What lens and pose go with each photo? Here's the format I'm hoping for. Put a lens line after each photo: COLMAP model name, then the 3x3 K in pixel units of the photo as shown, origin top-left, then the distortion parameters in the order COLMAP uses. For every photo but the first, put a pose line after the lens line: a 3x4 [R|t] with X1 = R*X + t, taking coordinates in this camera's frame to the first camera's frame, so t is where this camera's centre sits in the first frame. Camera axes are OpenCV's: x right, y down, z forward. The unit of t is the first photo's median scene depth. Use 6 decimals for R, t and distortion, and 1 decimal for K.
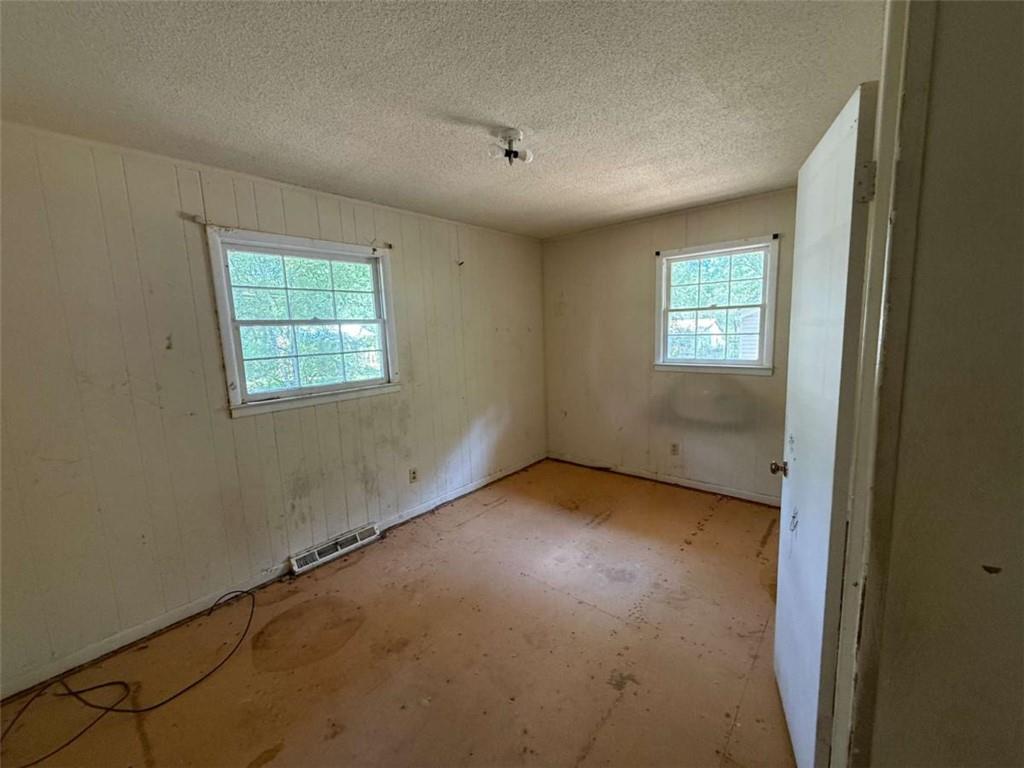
lens RADIAL K [[409.6, 0, 510.2], [0, 409.6, 384.7], [0, 0, 1]] dist [-0.000730, -0.000121]
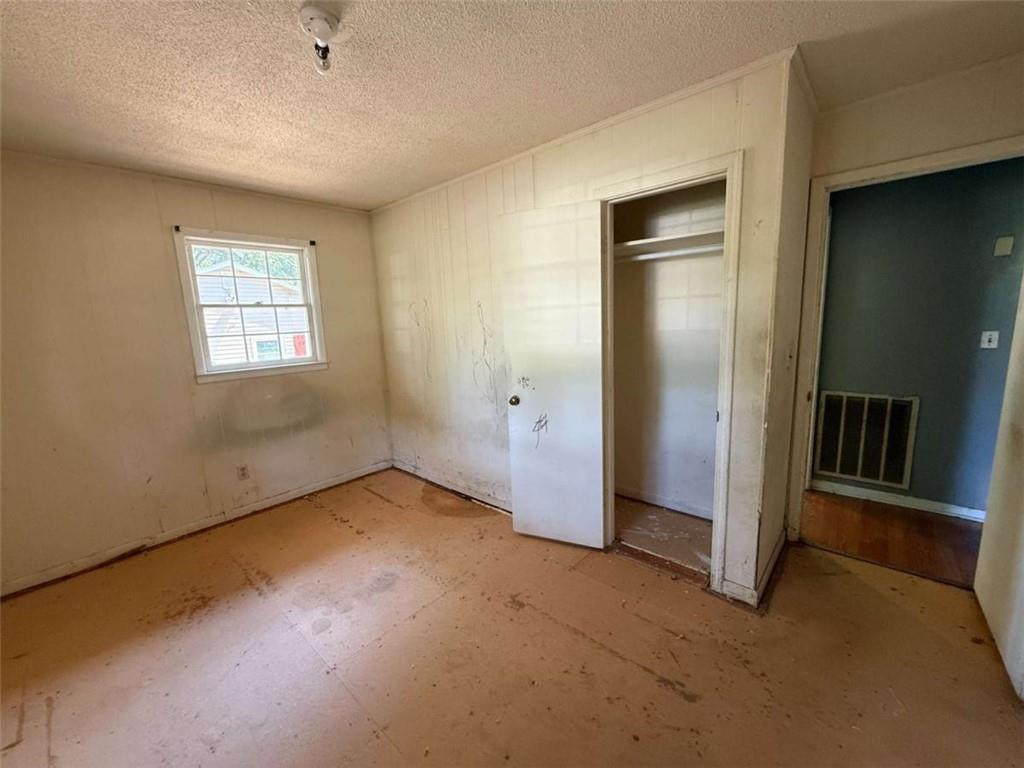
lens RADIAL K [[409.6, 0, 508.3], [0, 409.6, 384.7], [0, 0, 1]] dist [-0.000730, -0.000121]
pose [[0.018760, -0.124156, 0.992085, -0.418286], [0.175822, 0.977207, 0.118969, -0.023377], [-0.984243, 0.172199, 0.040162, 0.430602]]
